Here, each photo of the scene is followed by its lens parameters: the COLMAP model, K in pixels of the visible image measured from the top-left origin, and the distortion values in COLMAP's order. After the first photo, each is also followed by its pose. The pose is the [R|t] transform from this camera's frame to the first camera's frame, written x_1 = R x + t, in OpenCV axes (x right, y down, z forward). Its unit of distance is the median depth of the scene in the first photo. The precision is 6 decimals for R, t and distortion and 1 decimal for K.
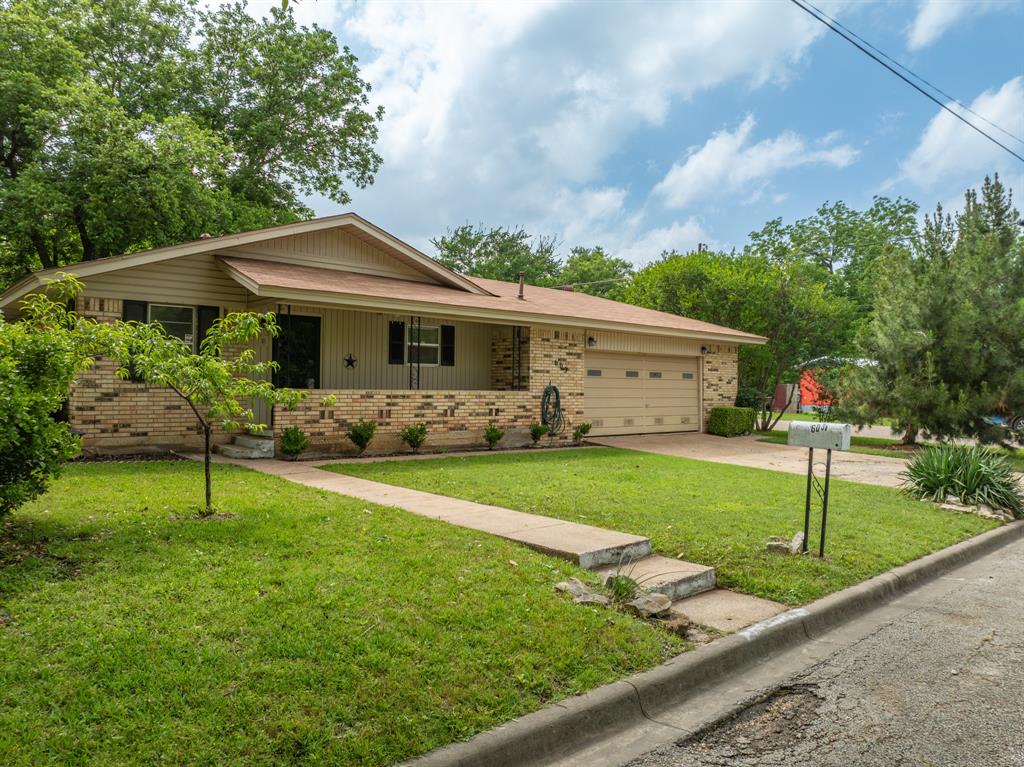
lens RADIAL K [[721.5, 0, 507.8], [0, 721.5, 385.0], [0, 0, 1]] dist [-0.030555, 0.001071]
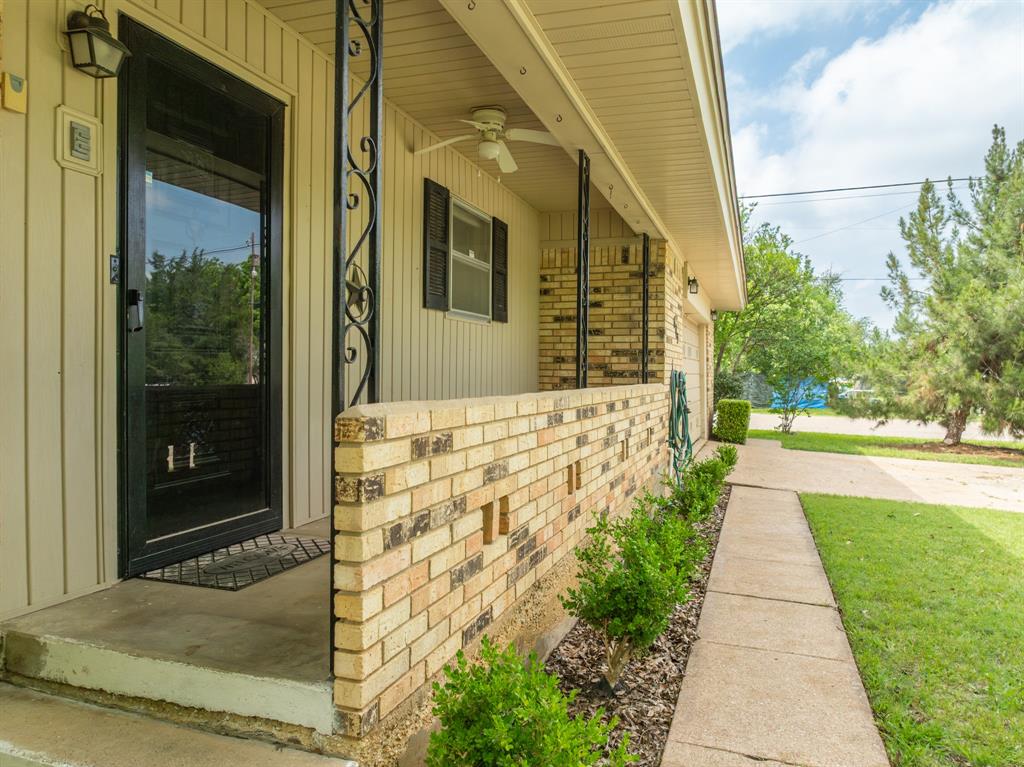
lens RADIAL K [[721.5, 0, 507.8], [0, 721.5, 385.0], [0, 0, 1]] dist [-0.030555, 0.001071]
pose [[0.867138, -0.016628, 0.497790, -0.293823], [0.004234, 0.999653, 0.026017, -0.002159], [-0.498049, -0.020453, 0.866907, 0.687028]]
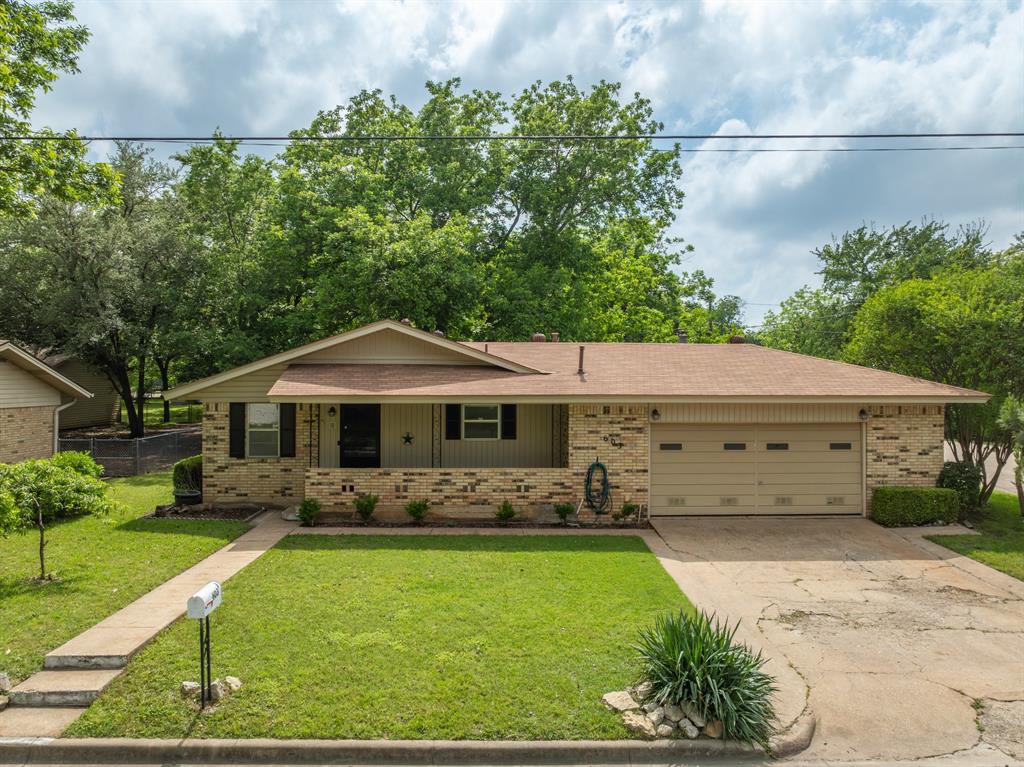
lens RADIAL K [[721.5, 0, 507.8], [0, 721.5, 385.0], [0, 0, 1]] dist [-0.030555, 0.001071]
pose [[0.767162, -0.011869, -0.641344, 0.638926], [0.010446, 0.999927, -0.006009, -0.107009], [0.641369, -0.002090, 0.767230, 0.185363]]
